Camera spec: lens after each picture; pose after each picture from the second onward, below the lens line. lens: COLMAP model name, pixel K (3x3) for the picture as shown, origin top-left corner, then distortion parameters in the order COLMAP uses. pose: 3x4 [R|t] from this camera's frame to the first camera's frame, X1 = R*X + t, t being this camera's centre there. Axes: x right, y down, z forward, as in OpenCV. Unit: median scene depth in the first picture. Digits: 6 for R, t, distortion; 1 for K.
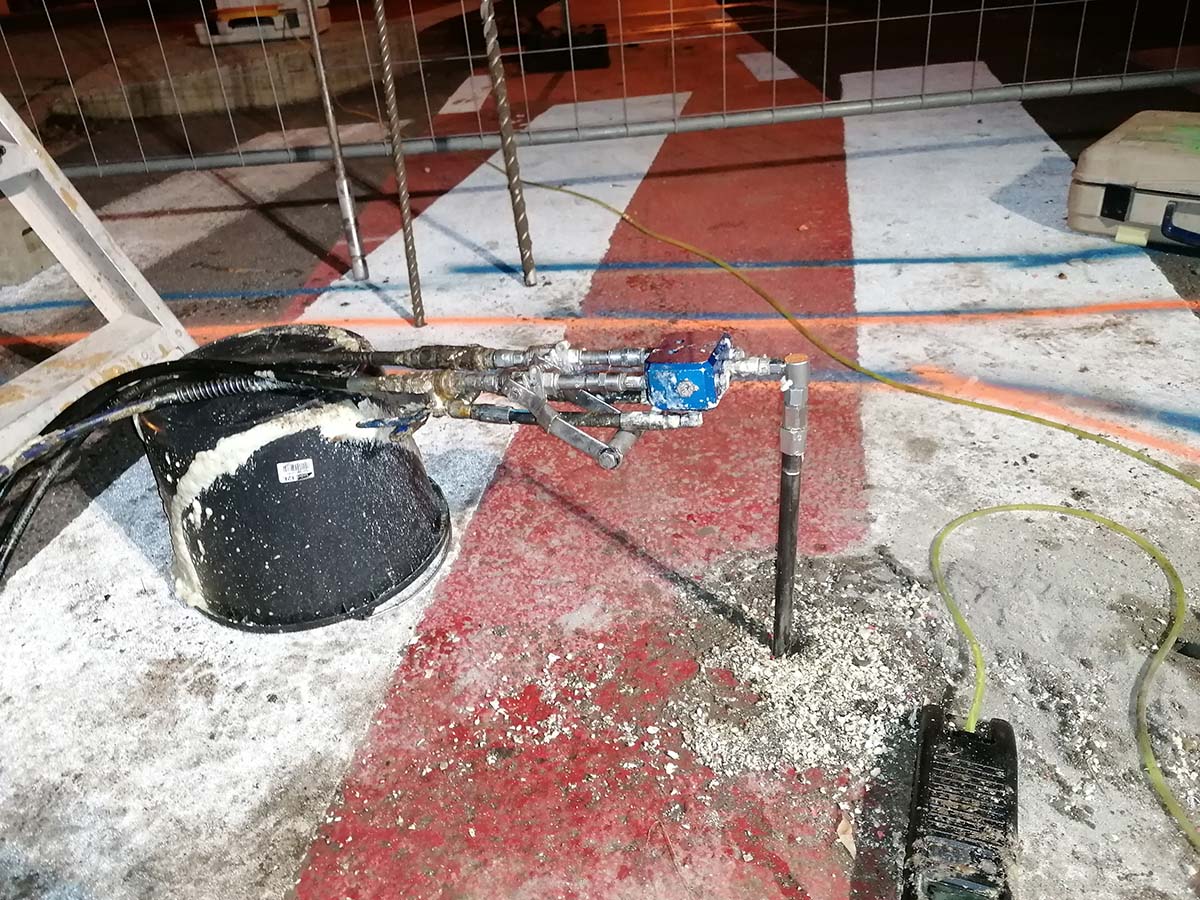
lens RADIAL K [[949.1, 0, 600.0], [0, 949.1, 450.0], [0, 0, 1]] dist [-0.001221, -0.001234]
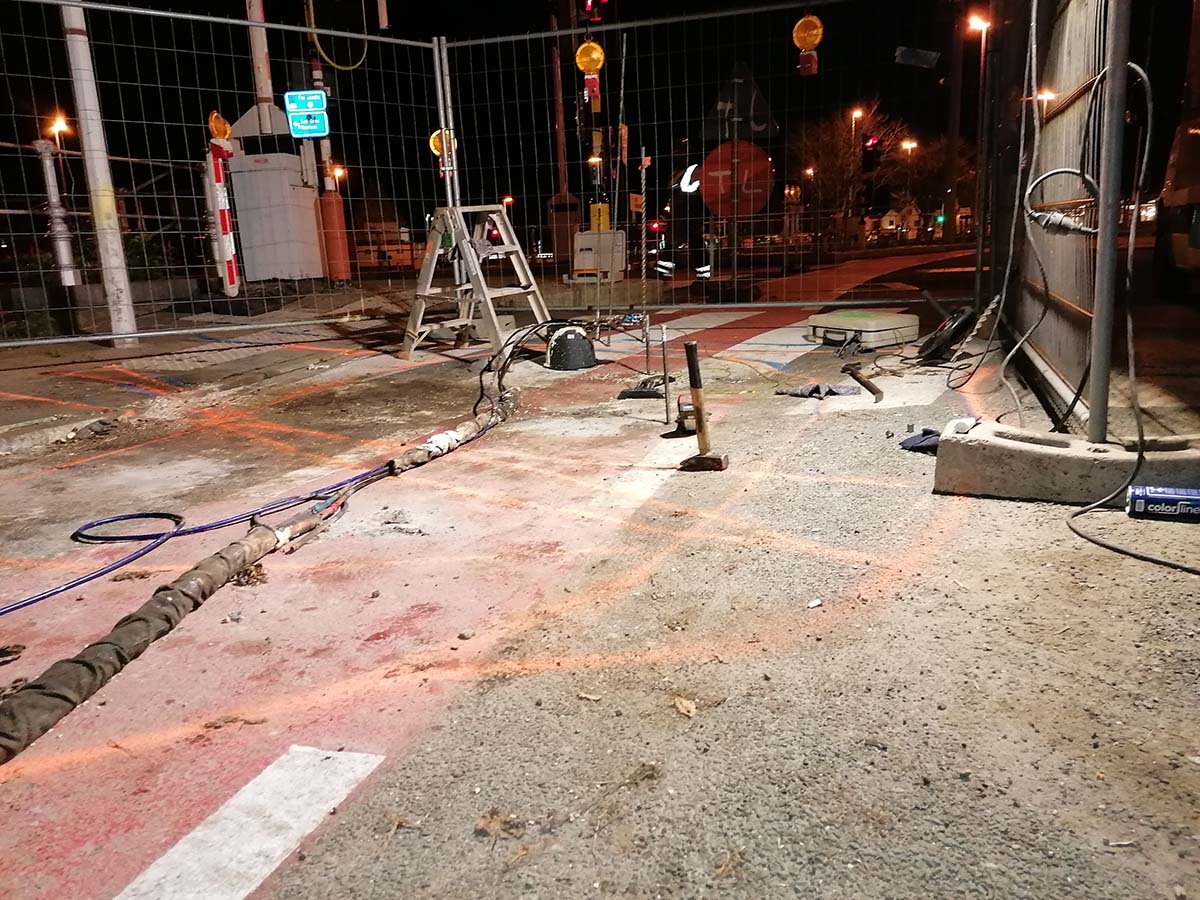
lens RADIAL K [[949.1, 0, 600.0], [0, 949.1, 450.0], [0, 0, 1]] dist [-0.001221, -0.001234]
pose [[0.946554, 0.108643, -0.303697, 0.909373], [-0.184791, 0.954382, -0.234537, 1.087453], [0.264362, 0.278122, 0.923451, -2.220262]]
